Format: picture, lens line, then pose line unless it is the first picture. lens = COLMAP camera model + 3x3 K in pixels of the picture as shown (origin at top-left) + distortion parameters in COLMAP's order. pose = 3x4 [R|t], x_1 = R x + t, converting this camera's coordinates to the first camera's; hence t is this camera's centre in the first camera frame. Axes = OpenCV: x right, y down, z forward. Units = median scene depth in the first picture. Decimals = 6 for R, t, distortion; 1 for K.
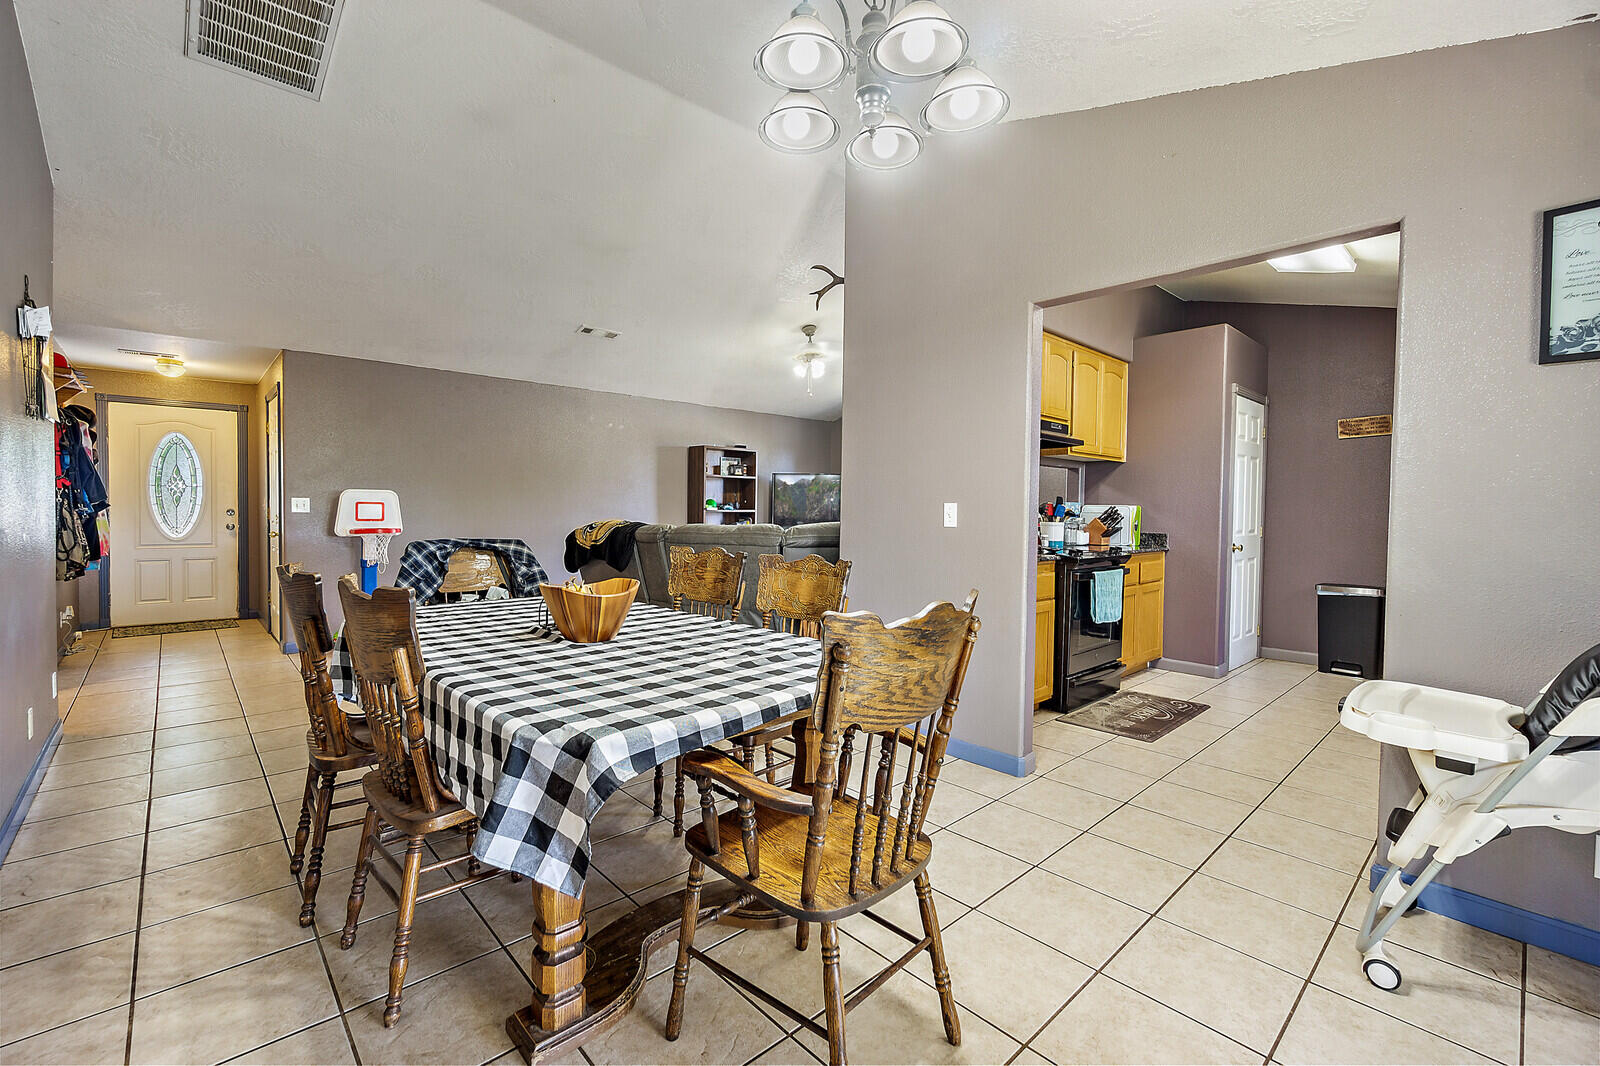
lens RADIAL K [[682.7, 0, 797.9], [0, 682.7, 527.6], [0, 0, 1]] dist [-0.001955, -0.000185]
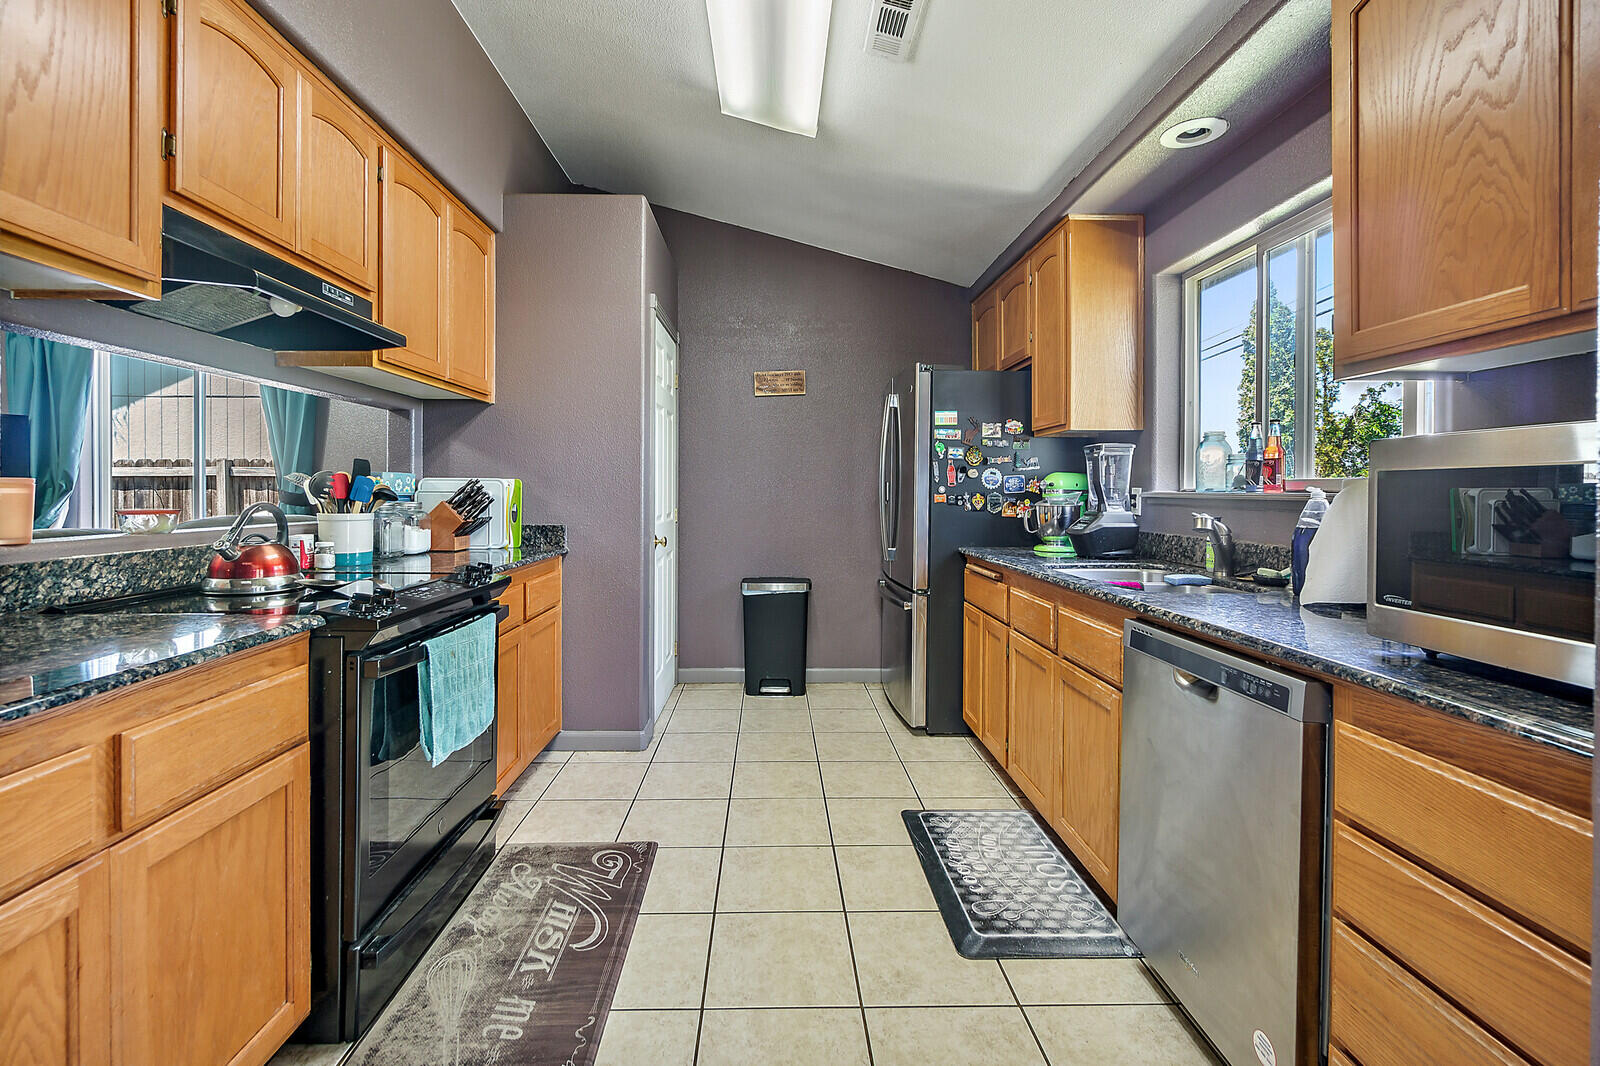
lens RADIAL K [[700.7, 0, 791.8], [0, 700.7, 495.8], [0, 0, 1]] dist [-0.003246, -0.000495]
pose [[0.660077, -0.015124, 0.751046, 0.208504], [0.022982, 0.999736, -0.000067, -0.012494], [-0.750846, 0.017305, 0.660250, 0.439045]]
